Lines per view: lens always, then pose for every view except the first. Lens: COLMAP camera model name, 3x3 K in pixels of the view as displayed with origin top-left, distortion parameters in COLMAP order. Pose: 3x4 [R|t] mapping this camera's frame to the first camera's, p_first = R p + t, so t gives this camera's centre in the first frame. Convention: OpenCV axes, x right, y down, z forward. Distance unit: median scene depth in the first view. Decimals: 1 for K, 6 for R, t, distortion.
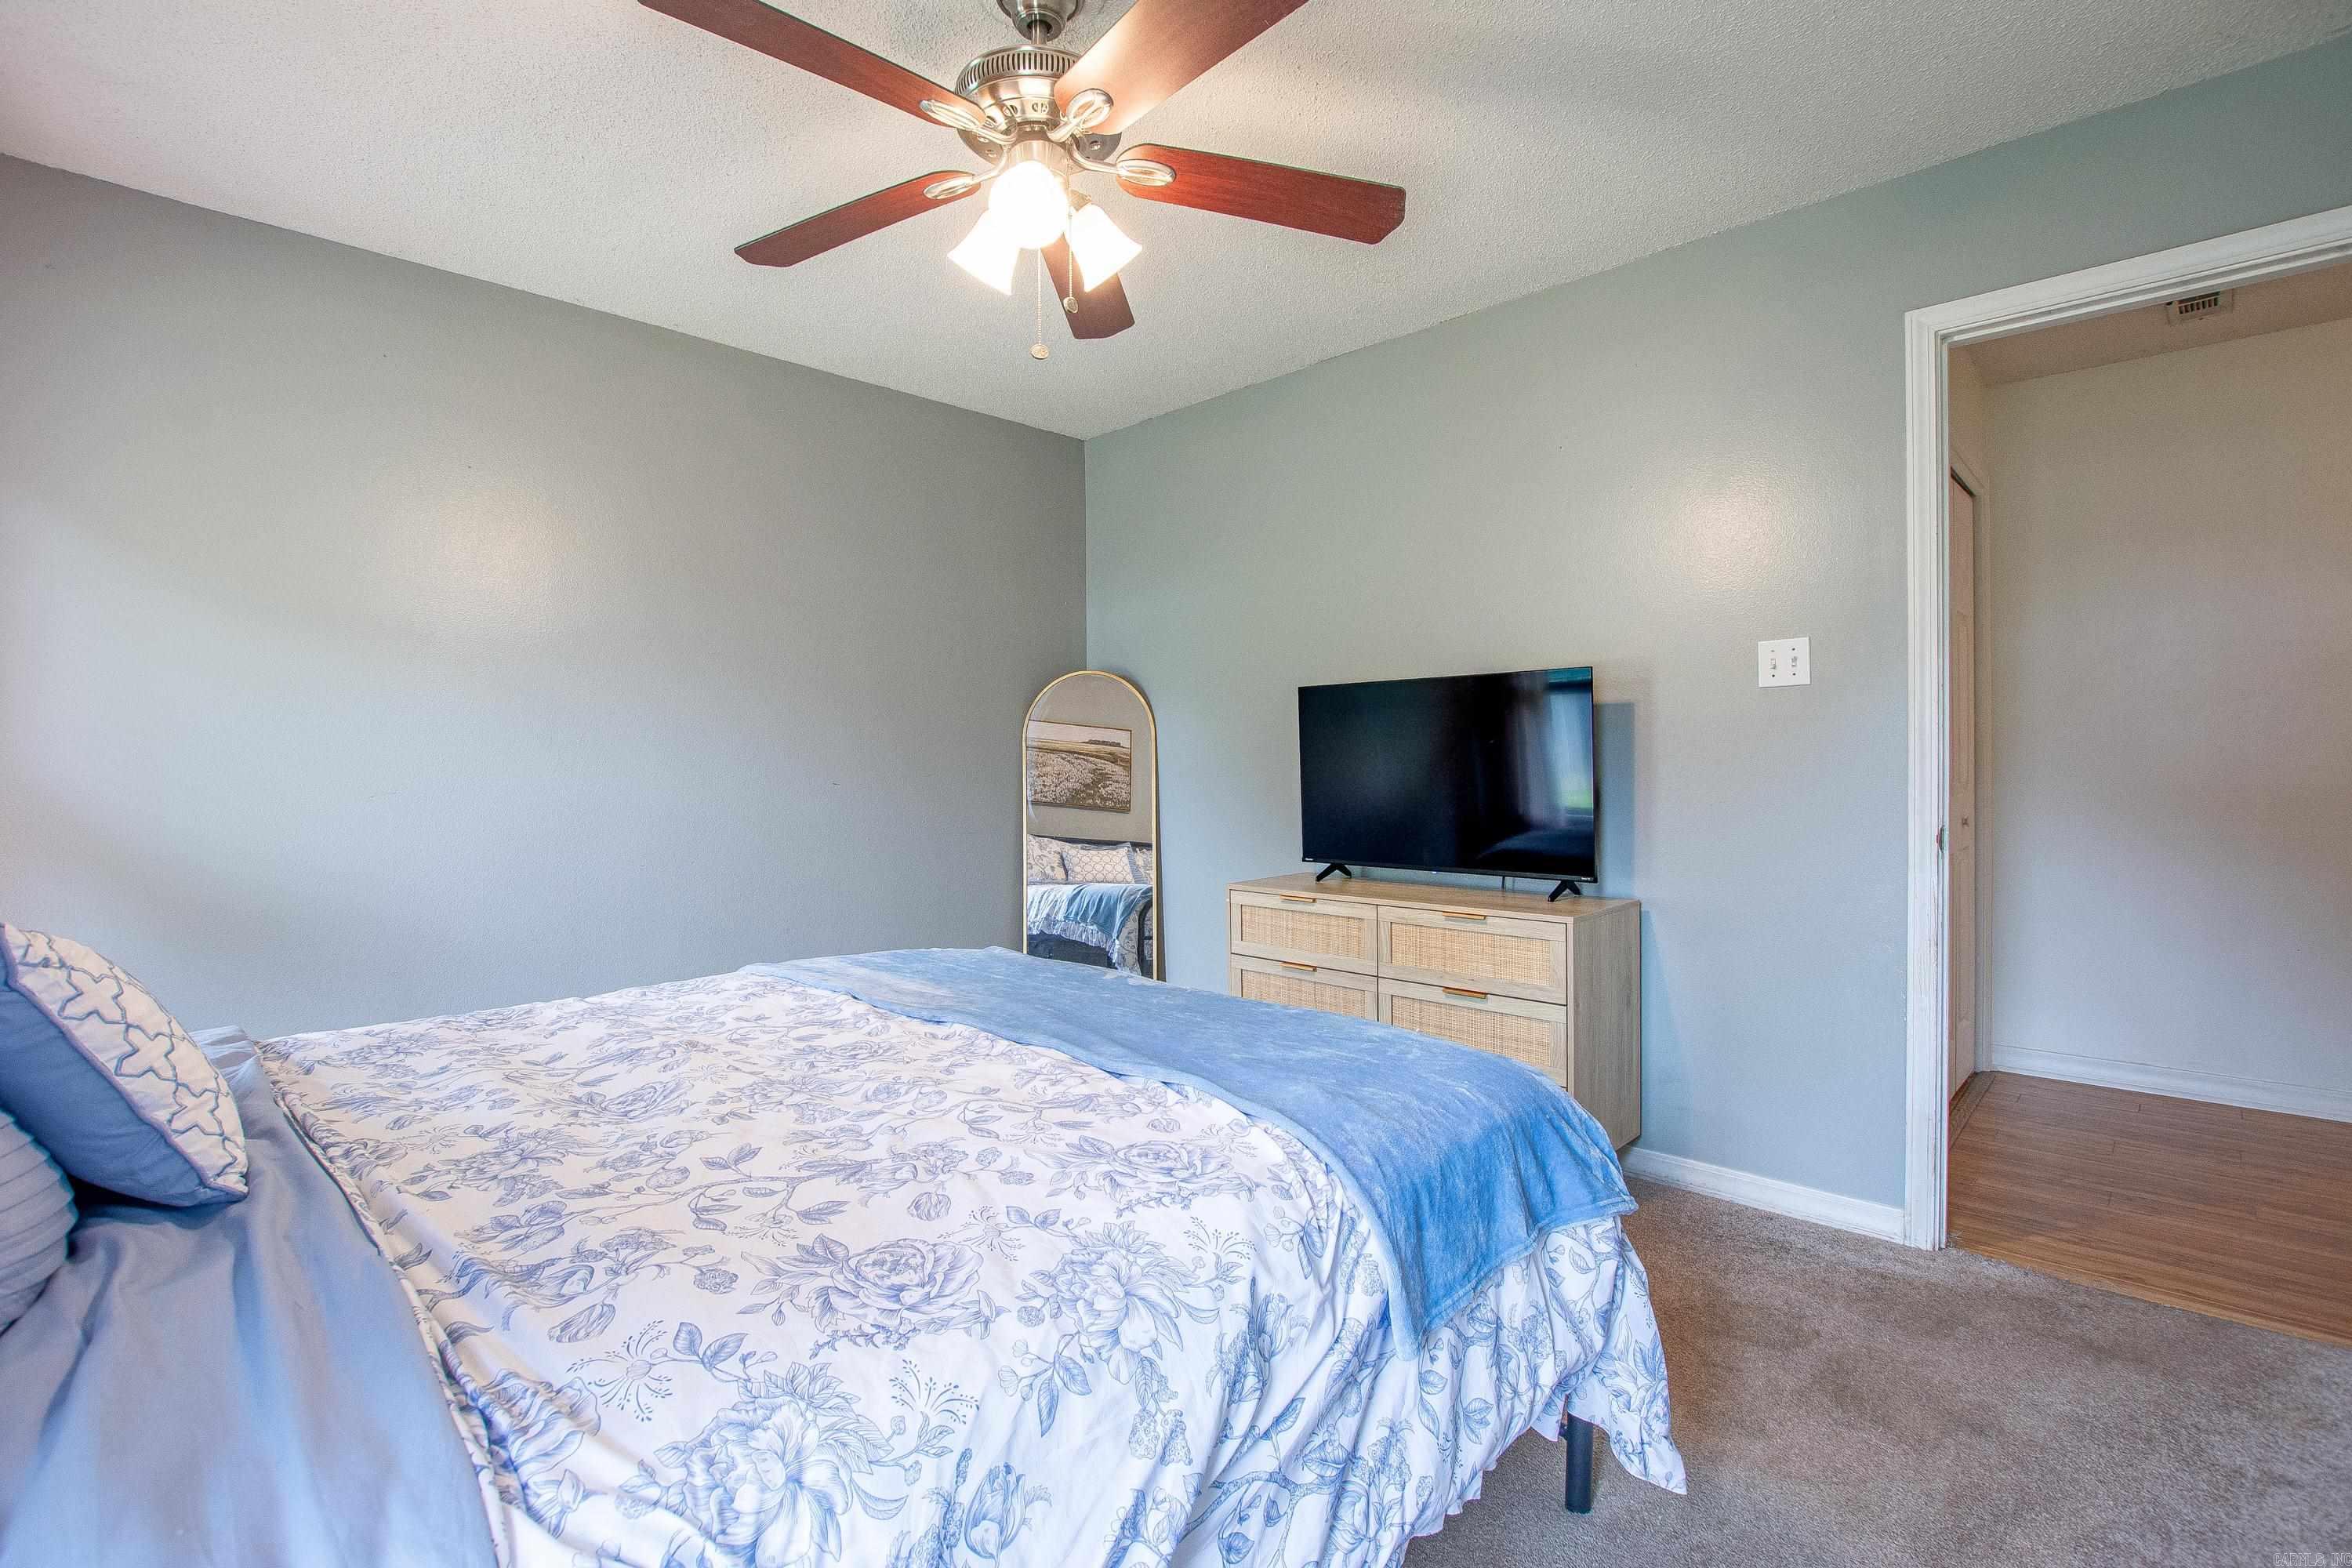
lens RADIAL K [[1157.9, 0, 1176.0], [0, 1157.9, 784.0], [0, 0, 1]] dist [-0.064905, 0.000187]
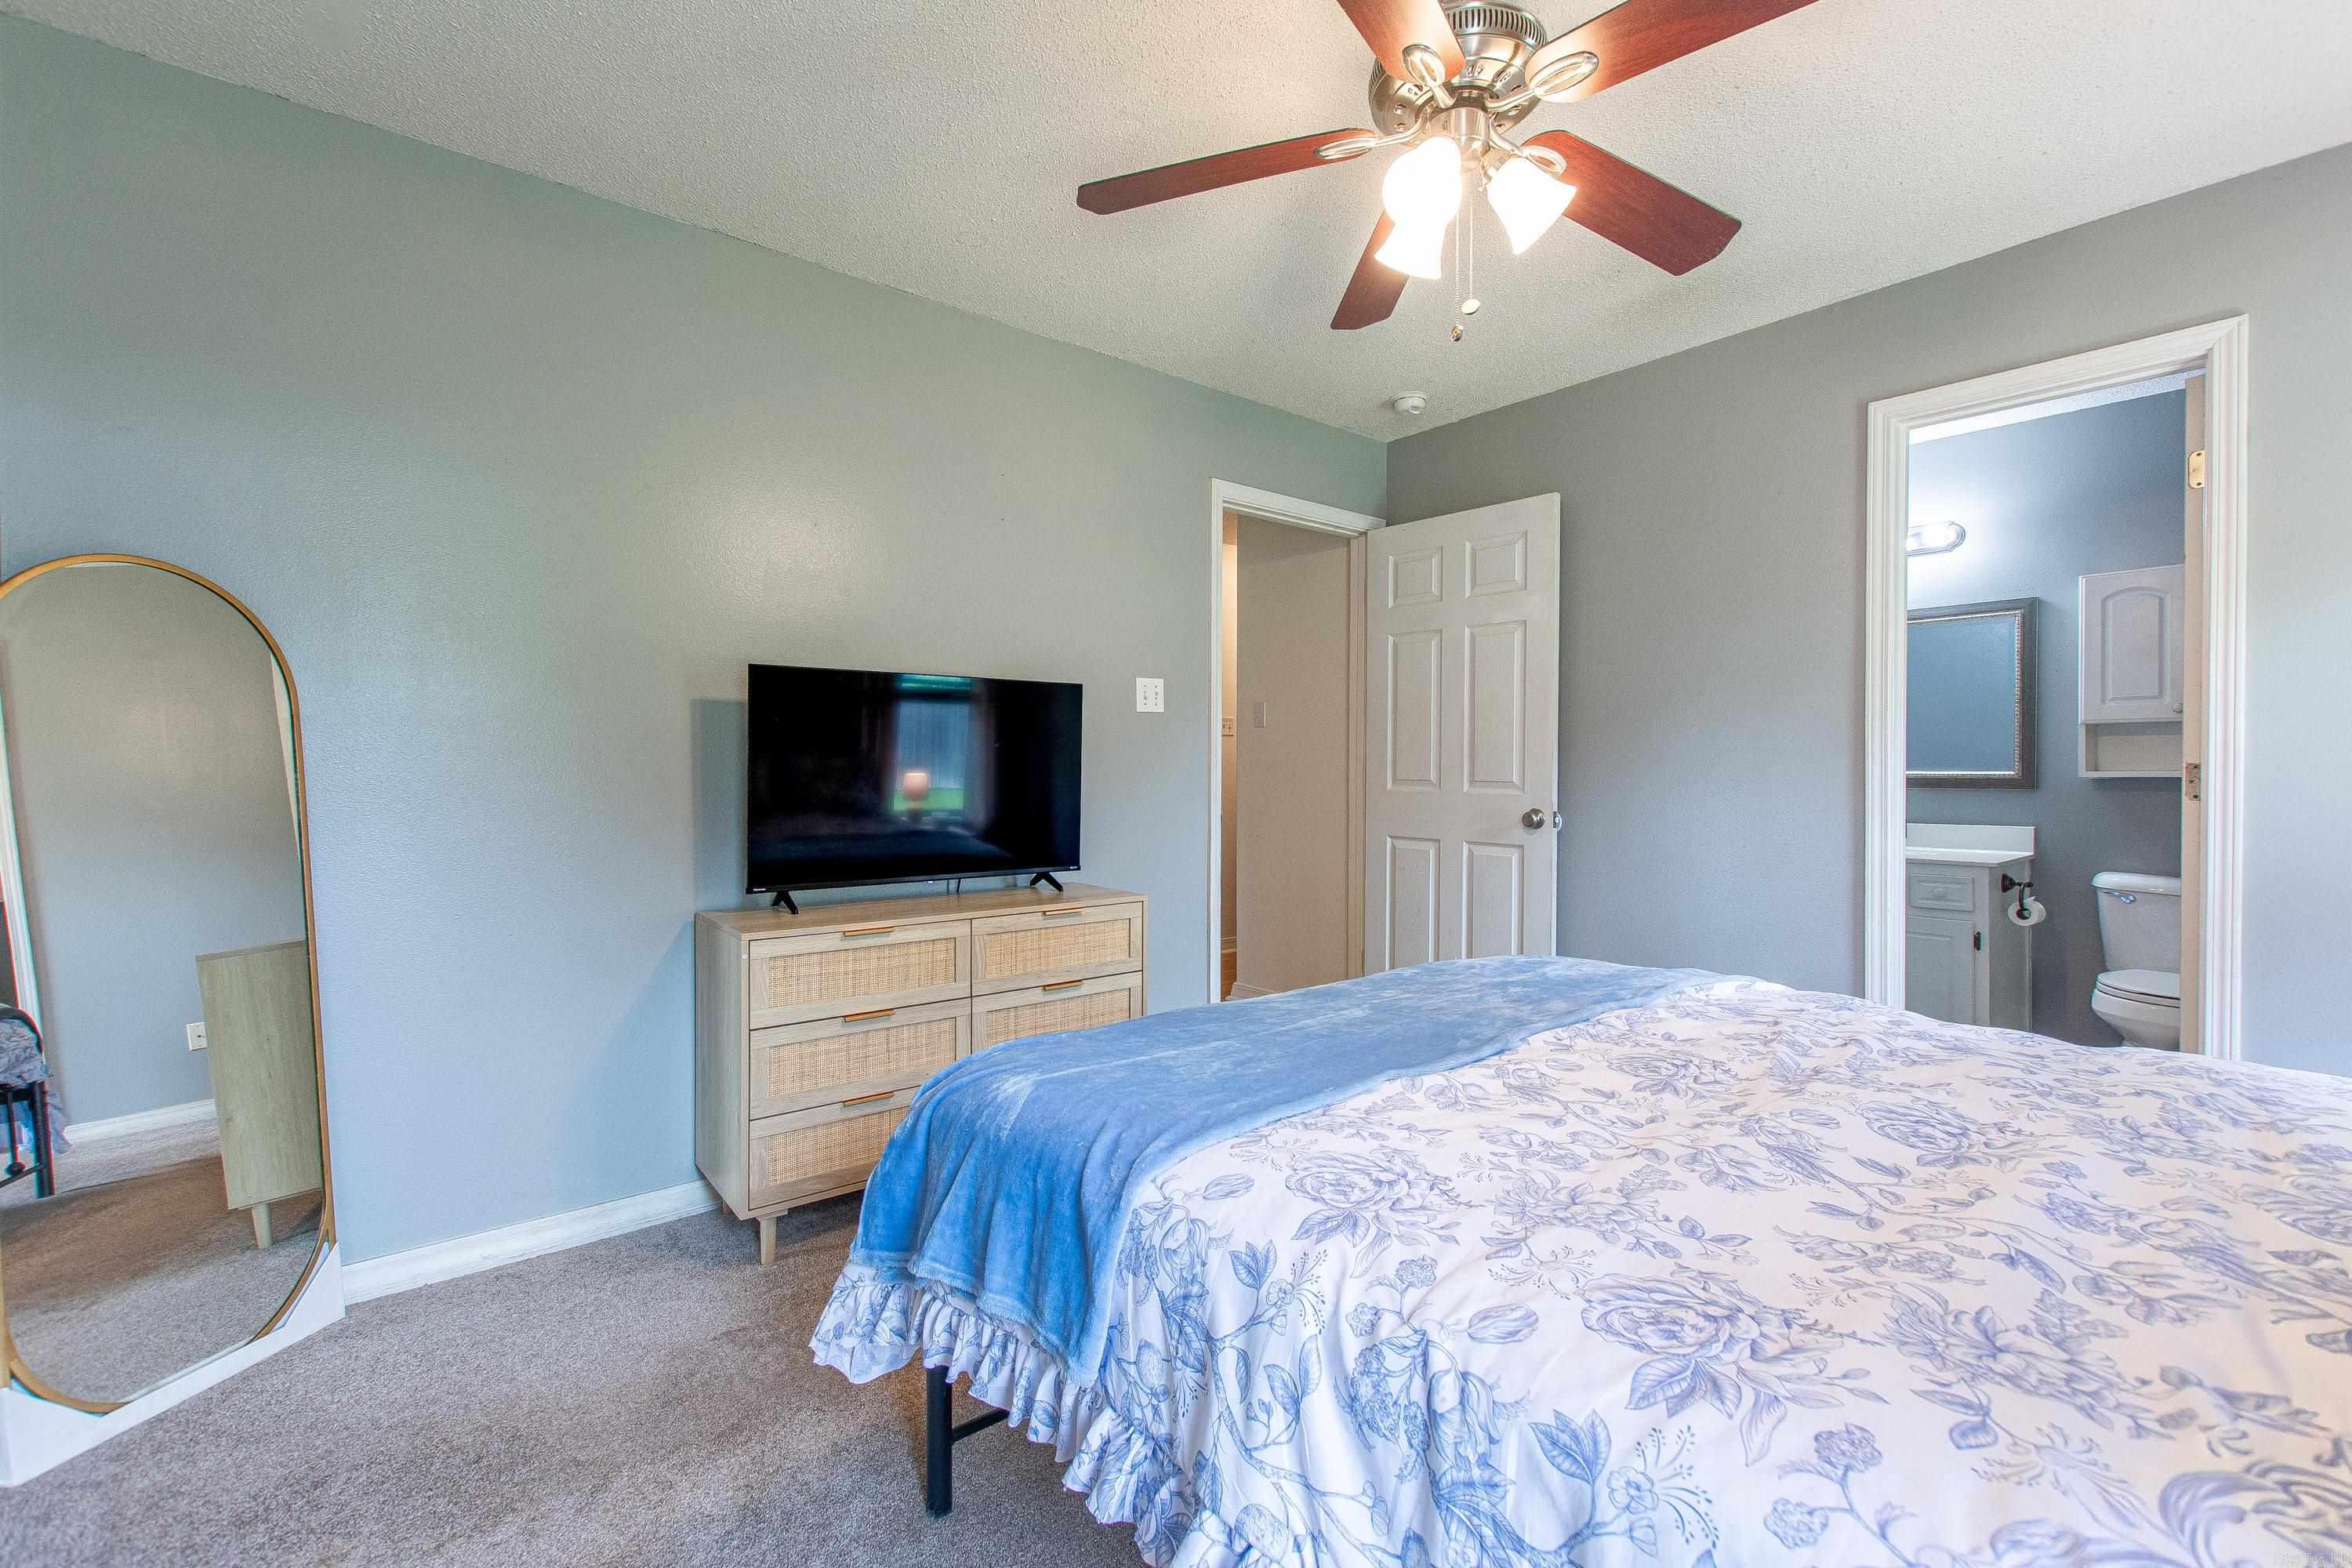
lens RADIAL K [[1036.8, 0, 1189.7], [0, 1036.8, 778.7], [0, 0, 1]] dist [-0.034372, 0.004533]
pose [[0.071150, -0.002391, 0.997463, -0.691213], [0.023820, 0.999716, 0.000697, -0.004790], [-0.997181, 0.023710, 0.071187, 0.823772]]
